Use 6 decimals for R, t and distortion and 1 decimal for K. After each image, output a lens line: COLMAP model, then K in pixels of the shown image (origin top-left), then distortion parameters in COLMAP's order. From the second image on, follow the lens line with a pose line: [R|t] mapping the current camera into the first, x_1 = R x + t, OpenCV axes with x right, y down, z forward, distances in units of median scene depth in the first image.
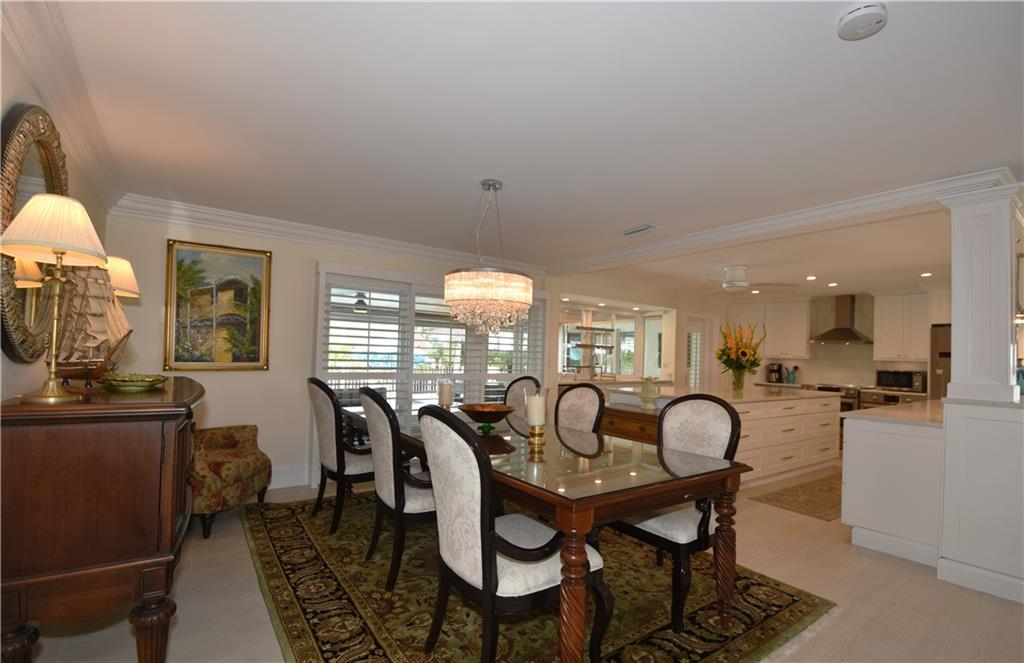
lens RADIAL K [[459.5, 0, 516.8], [0, 459.5, 346.5], [0, 0, 1]] dist [0.015707, -0.023427]
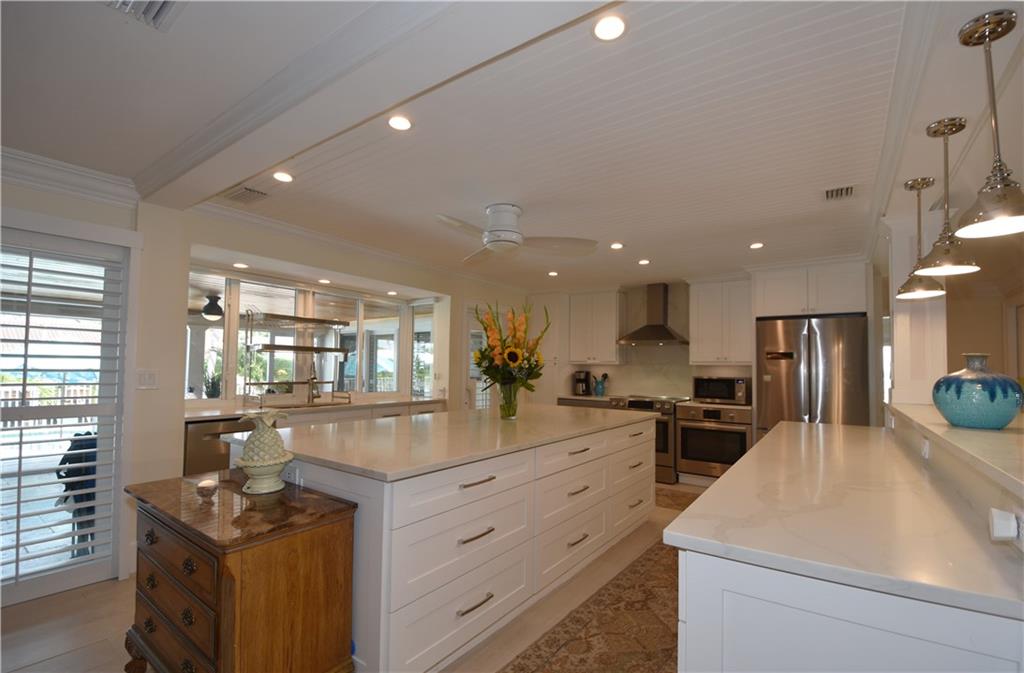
lens RADIAL K [[453.0, 0, 517.2], [0, 453.0, 352.3], [0, 0, 1]] dist [0.019169, -0.026119]
pose [[0.946324, -0.006611, 0.323152, 0.279281], [0.009789, 0.999918, -0.008211, 0.013733], [-0.323071, 0.010934, 0.946311, 0.410838]]
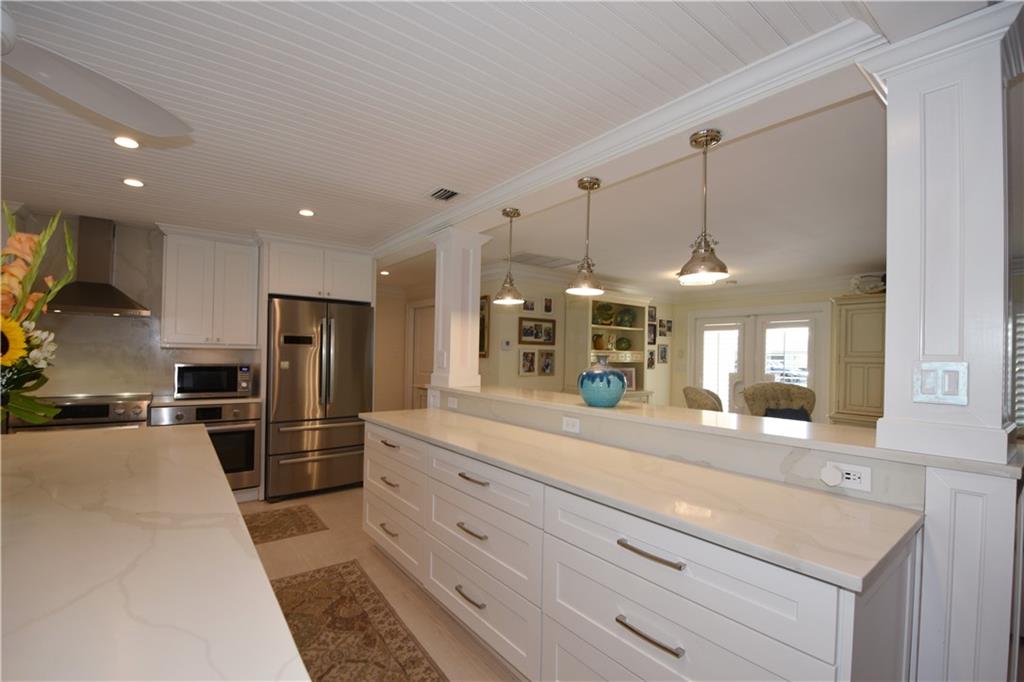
lens RADIAL K [[445.8, 0, 519.7], [0, 445.8, 354.7], [0, 0, 1]] dist [-0.002044, -0.000334]
pose [[-0.040459, -0.032326, 0.998658, 0.250110], [-0.041450, 0.998670, 0.030647, 0.005601], [-0.998321, -0.040155, -0.041745, 0.676112]]
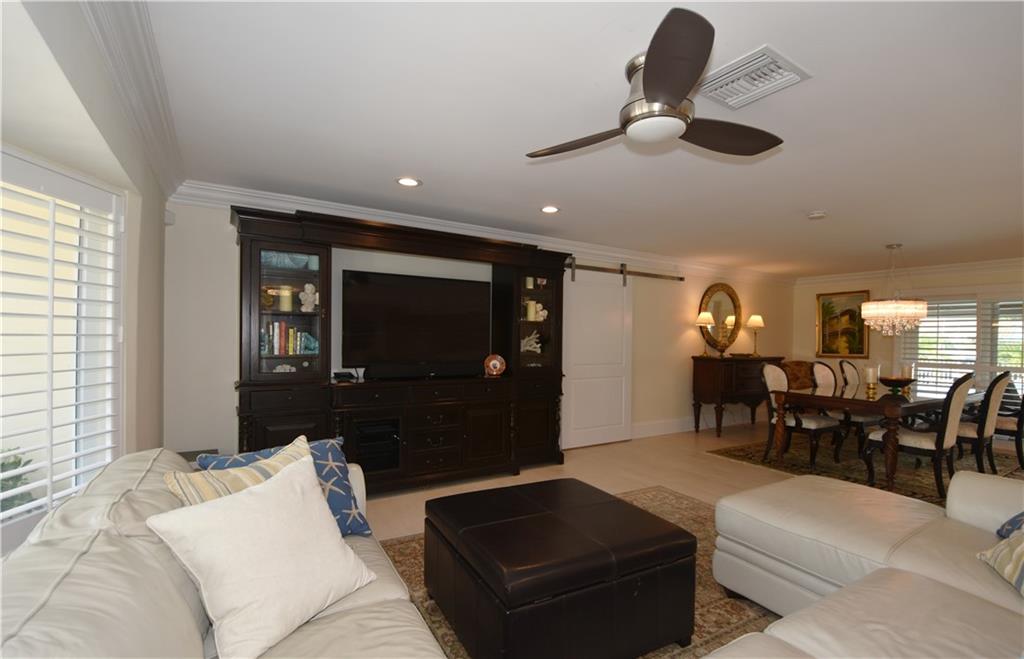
lens RADIAL K [[459.5, 0, 516.8], [0, 459.5, 344.5], [0, 0, 1]] dist [0.015707, -0.023427]
pose [[-0.067091, -0.020372, -0.997539, 0.858347], [0.000720, 0.999790, -0.020467, 0.021584], [0.997747, -0.002092, -0.067062, -0.133510]]
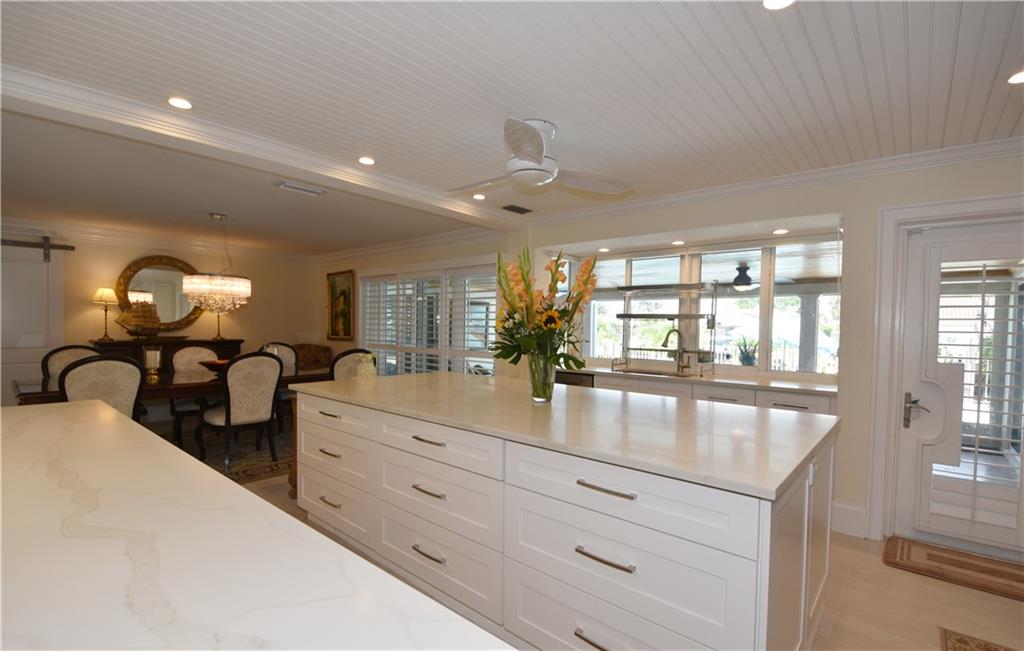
lens RADIAL K [[467.2, 0, 515.5], [0, 467.2, 339.7], [0, 0, 1]] dist [0.016458, -0.022962]
pose [[0.232499, 0.001135, -0.972596, 0.847633], [0.007660, 0.999966, 0.002998, 0.031069], [0.972567, -0.008147, 0.232482, 0.800218]]
